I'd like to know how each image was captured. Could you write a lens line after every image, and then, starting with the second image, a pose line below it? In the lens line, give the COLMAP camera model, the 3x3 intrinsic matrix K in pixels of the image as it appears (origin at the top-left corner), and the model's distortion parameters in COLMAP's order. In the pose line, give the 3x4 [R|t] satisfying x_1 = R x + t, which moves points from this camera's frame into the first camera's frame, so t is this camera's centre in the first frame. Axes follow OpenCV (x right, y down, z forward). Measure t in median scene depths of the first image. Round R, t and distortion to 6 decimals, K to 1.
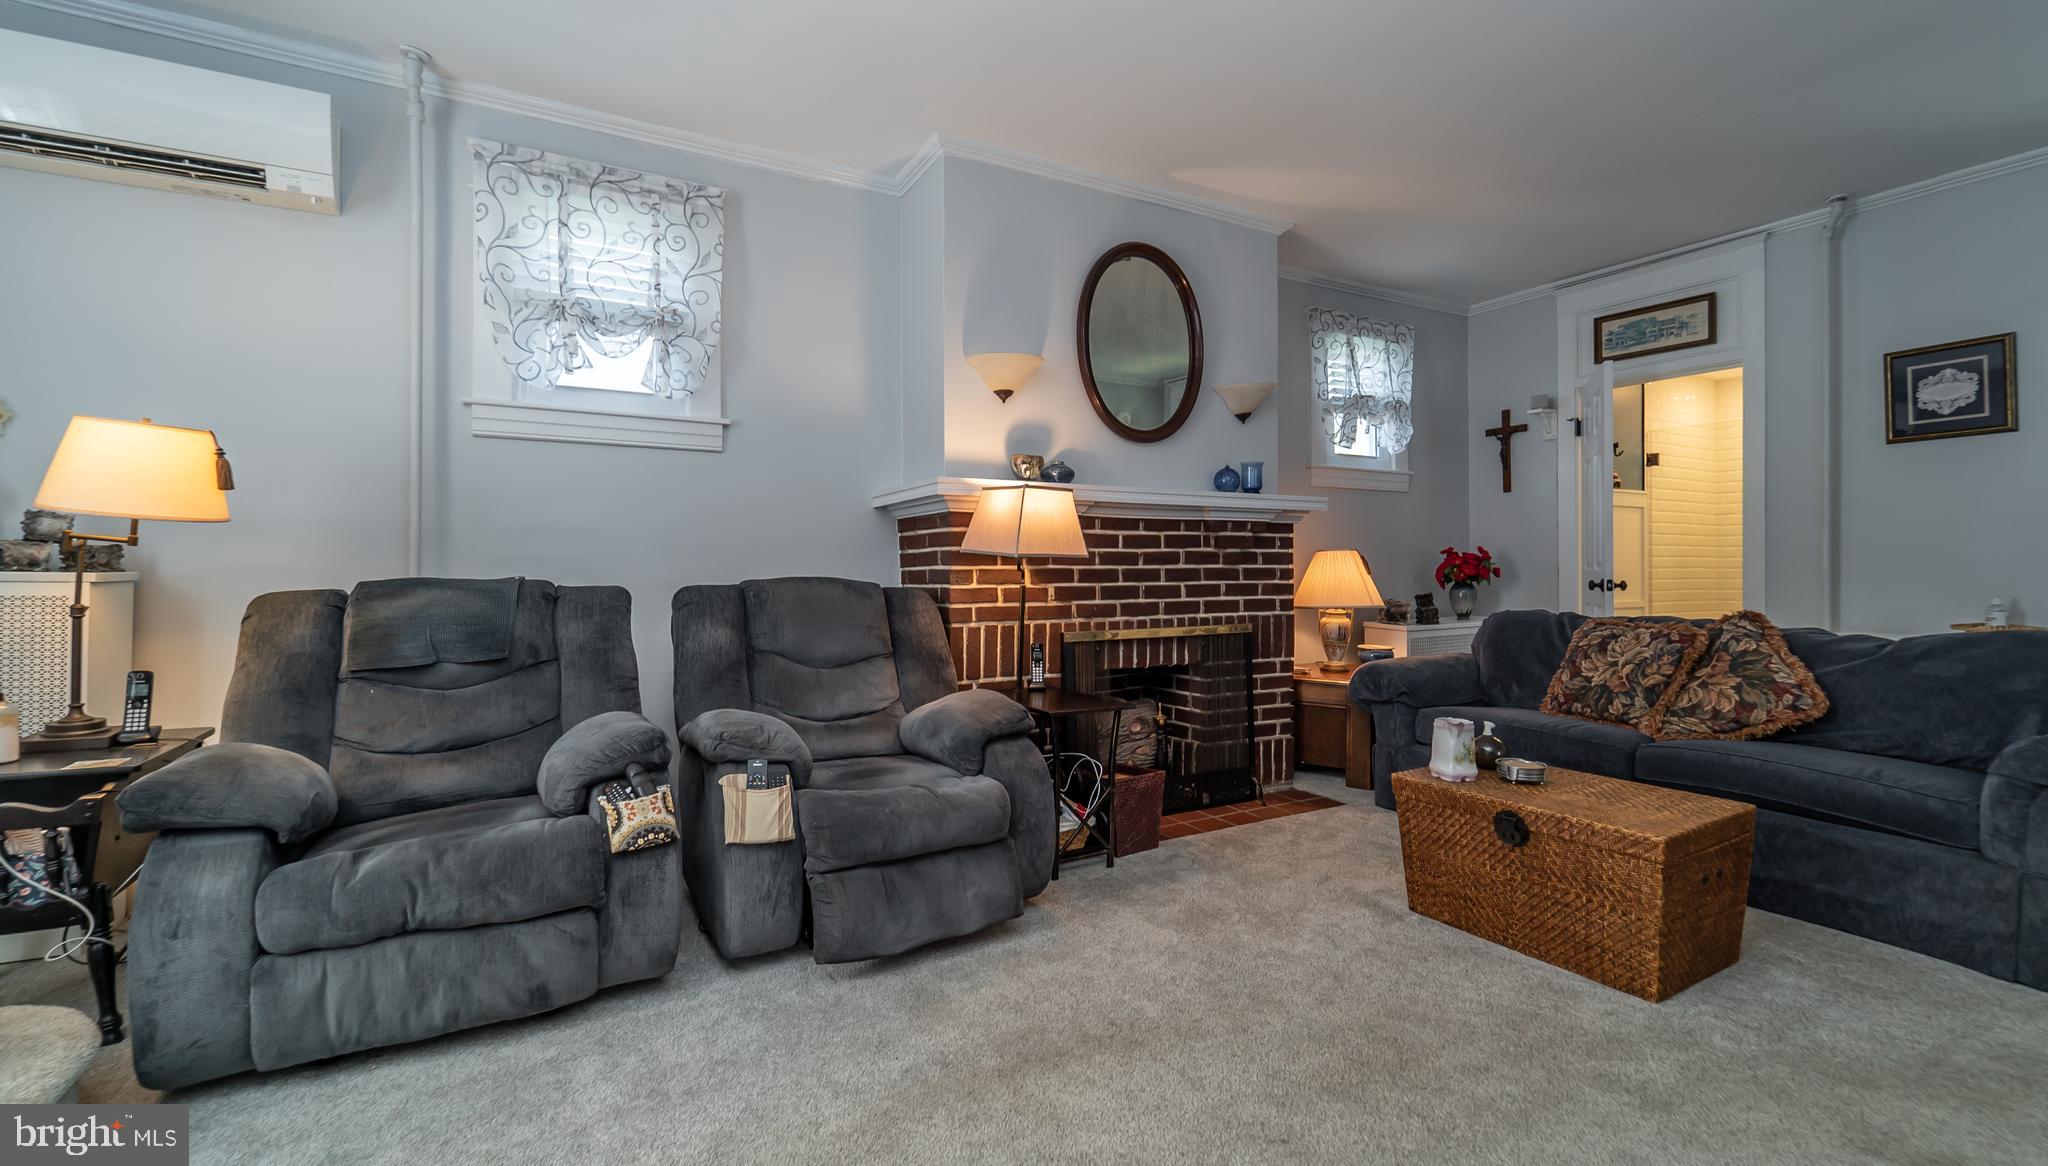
lens RADIAL K [[860.4, 0, 1007.7], [0, 860.4, 567.2], [0, 0, 1]] dist [0.000793, -0.000595]
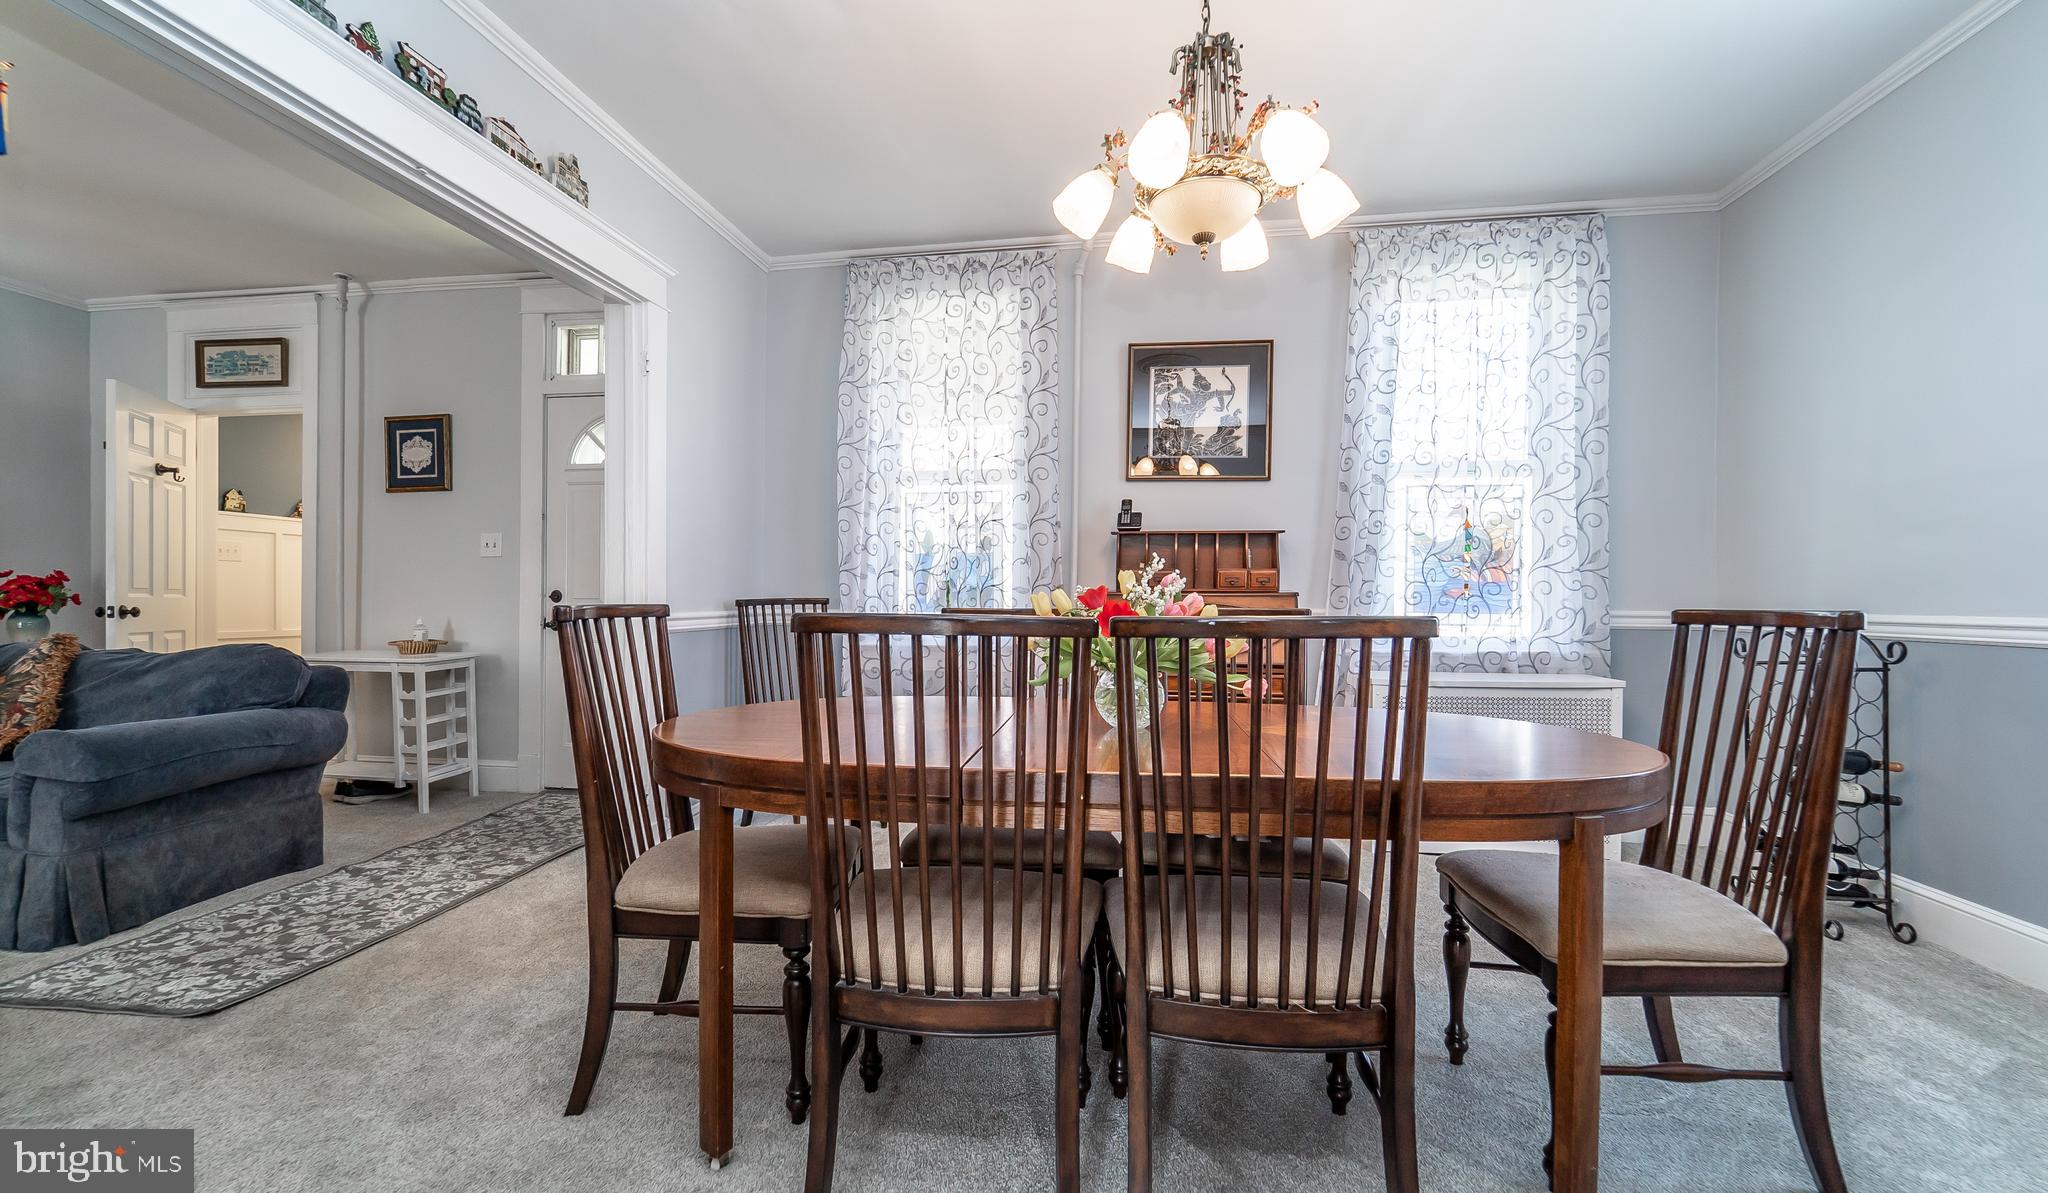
lens RADIAL K [[854.4, 0, 995.8], [0, 854.4, 607.4], [0, 0, 1]] dist [-0.003587, -0.000162]
pose [[0.611139, 0.000570, 0.791523, 0.636685], [-0.005120, 0.999982, 0.003233, 0.009275], [-0.791506, -0.006028, 0.611131, -0.425818]]
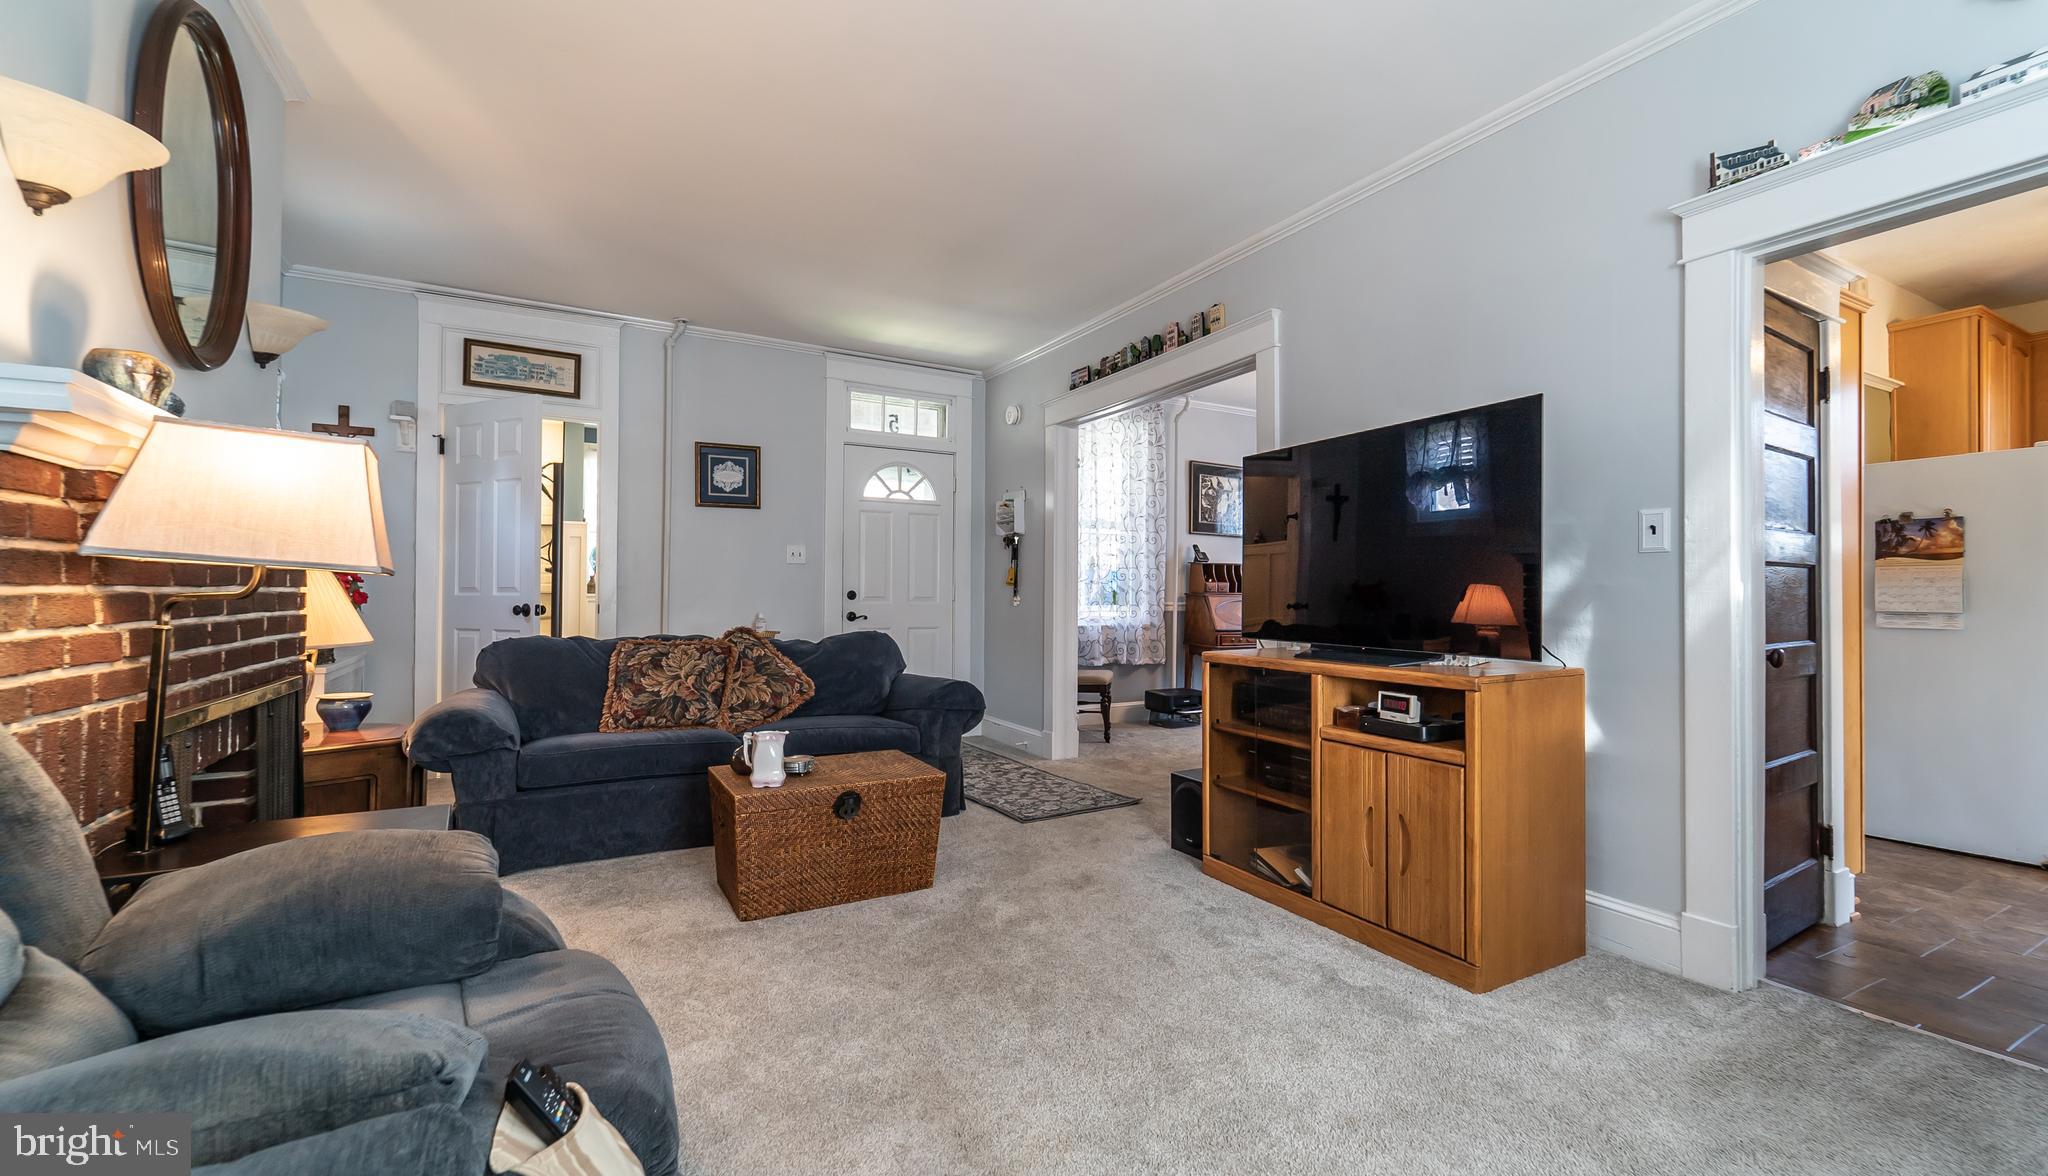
lens RADIAL K [[860.4, 0, 1070.1], [0, 860.4, 588.9], [0, 0, 1]] dist [0.000793, -0.000595]
pose [[-0.026653, 0.008114, 0.999612, -0.424324], [-0.008413, 0.999930, -0.008340, -0.001377], [-0.999609, -0.008632, -0.026583, 0.451120]]
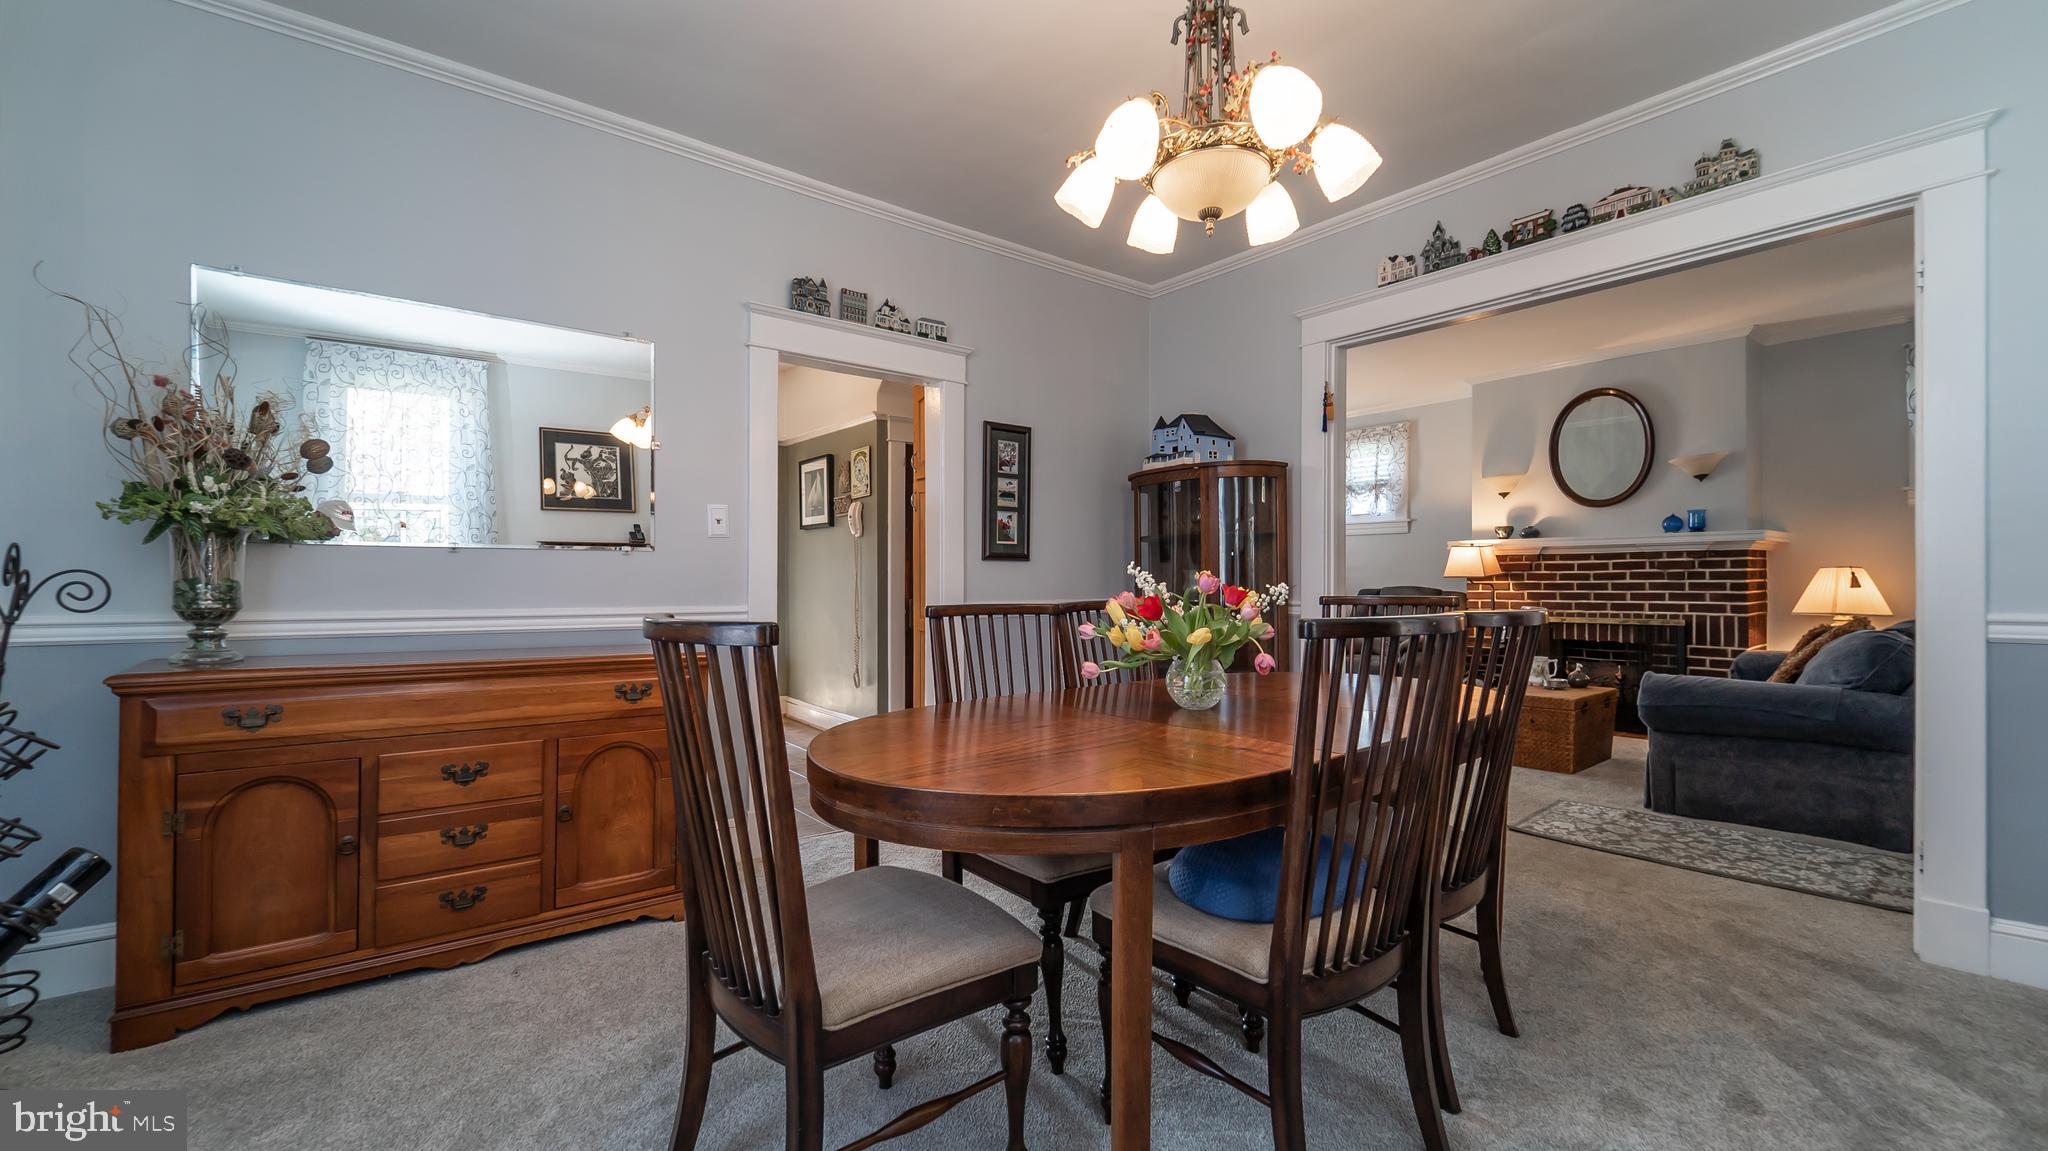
lens RADIAL K [[841.4, 0, 1012.0], [0, 841.4, 584.7], [0, 0, 1]] dist [0.002155, -0.000899]
pose [[0.155411, 0.003892, -0.987842, 1.615372], [0.002778, 0.999987, 0.004377, -0.004834], [0.987846, -0.003424, 0.155398, -0.392198]]
